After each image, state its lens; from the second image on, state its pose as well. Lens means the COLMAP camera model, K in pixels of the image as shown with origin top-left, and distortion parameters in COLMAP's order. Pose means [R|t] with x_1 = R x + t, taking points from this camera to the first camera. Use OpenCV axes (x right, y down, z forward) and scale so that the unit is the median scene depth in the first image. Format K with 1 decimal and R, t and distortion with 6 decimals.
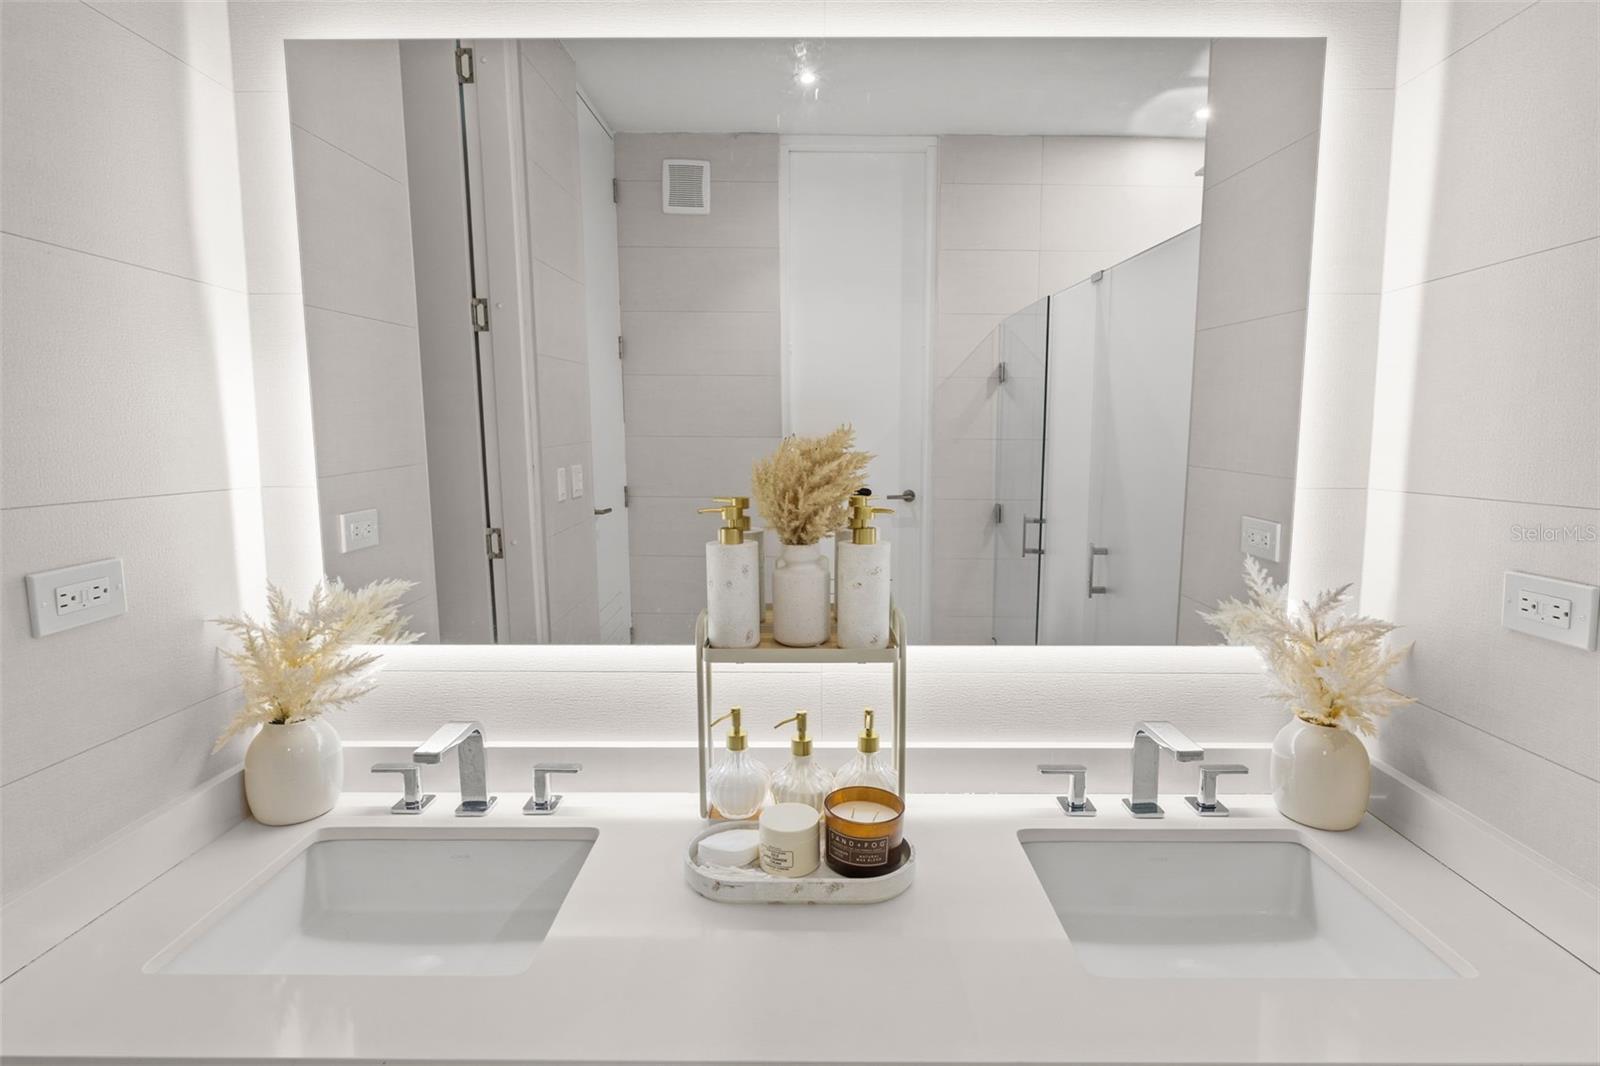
lens RADIAL K [[785.1, 0, 854.4], [0, 785.1, 524.0], [0, 0, 1]] dist [0.009399, 0.000002]
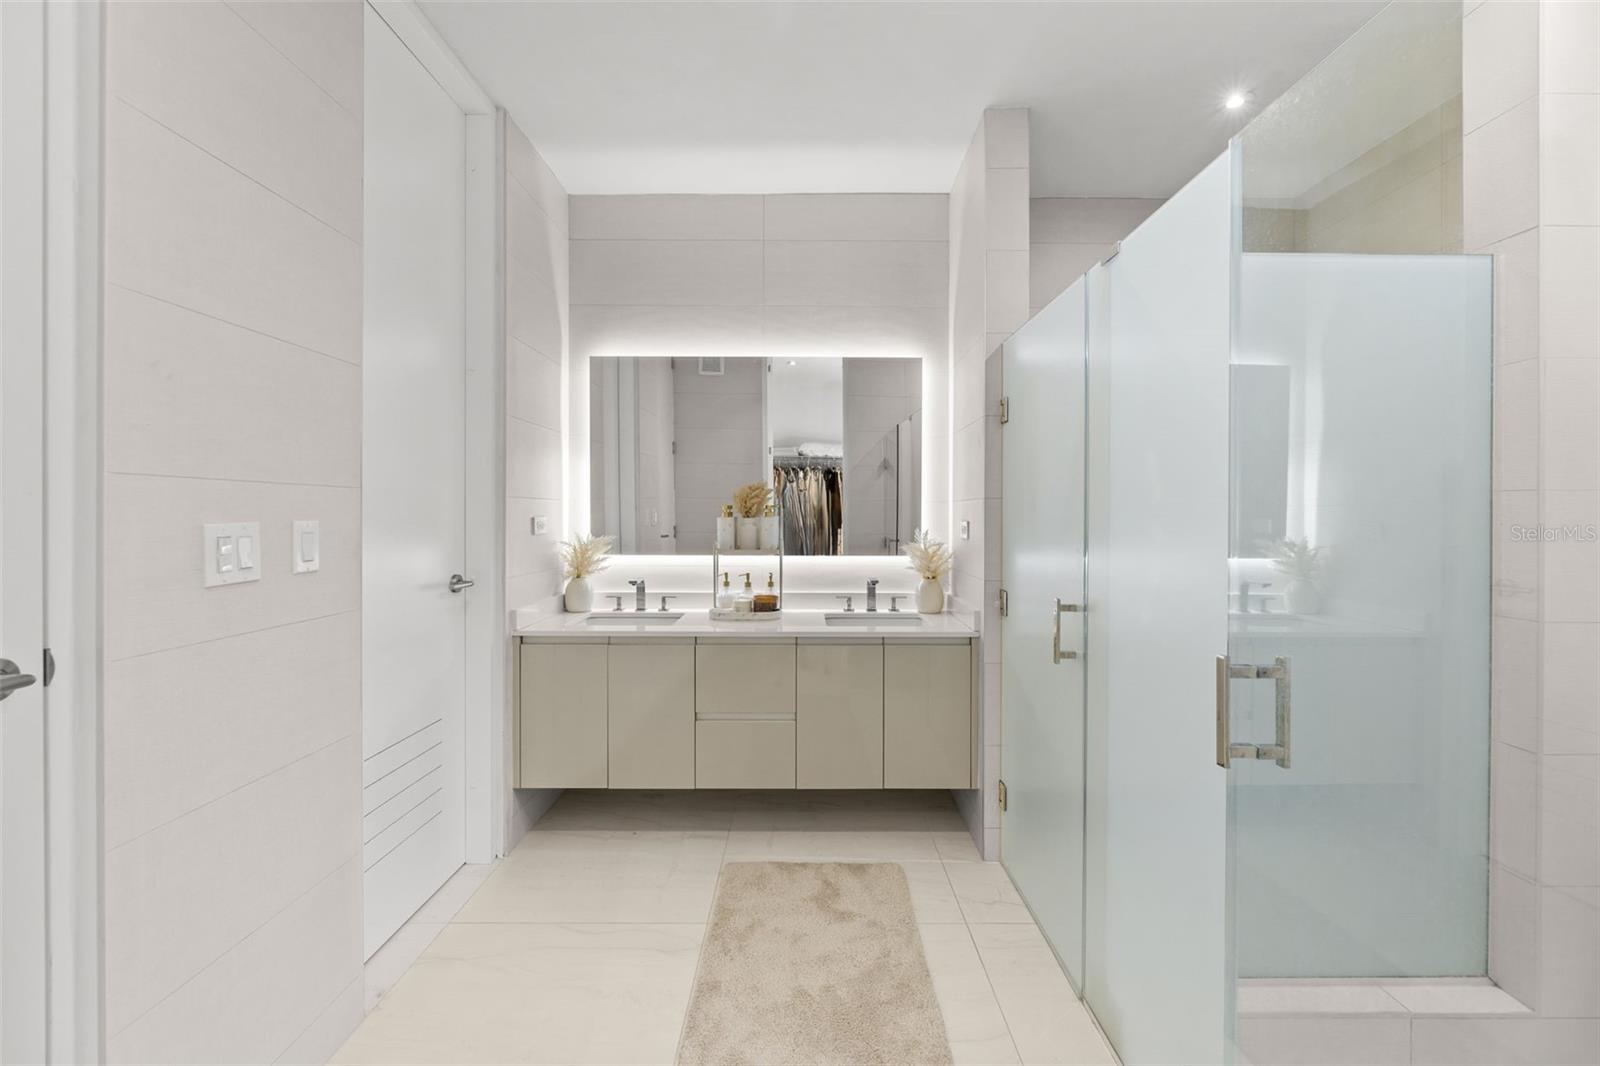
lens RADIAL K [[646.4, 0, 806.4], [0, 646.4, 514.6], [0, 0, 1]] dist [-0.001073, -0.000653]
pose [[0.998280, -0.008743, -0.057973, 0.286534], [0.002638, 0.994515, -0.104560, 0.263042], [0.058569, 0.104228, 0.992827, -1.396182]]
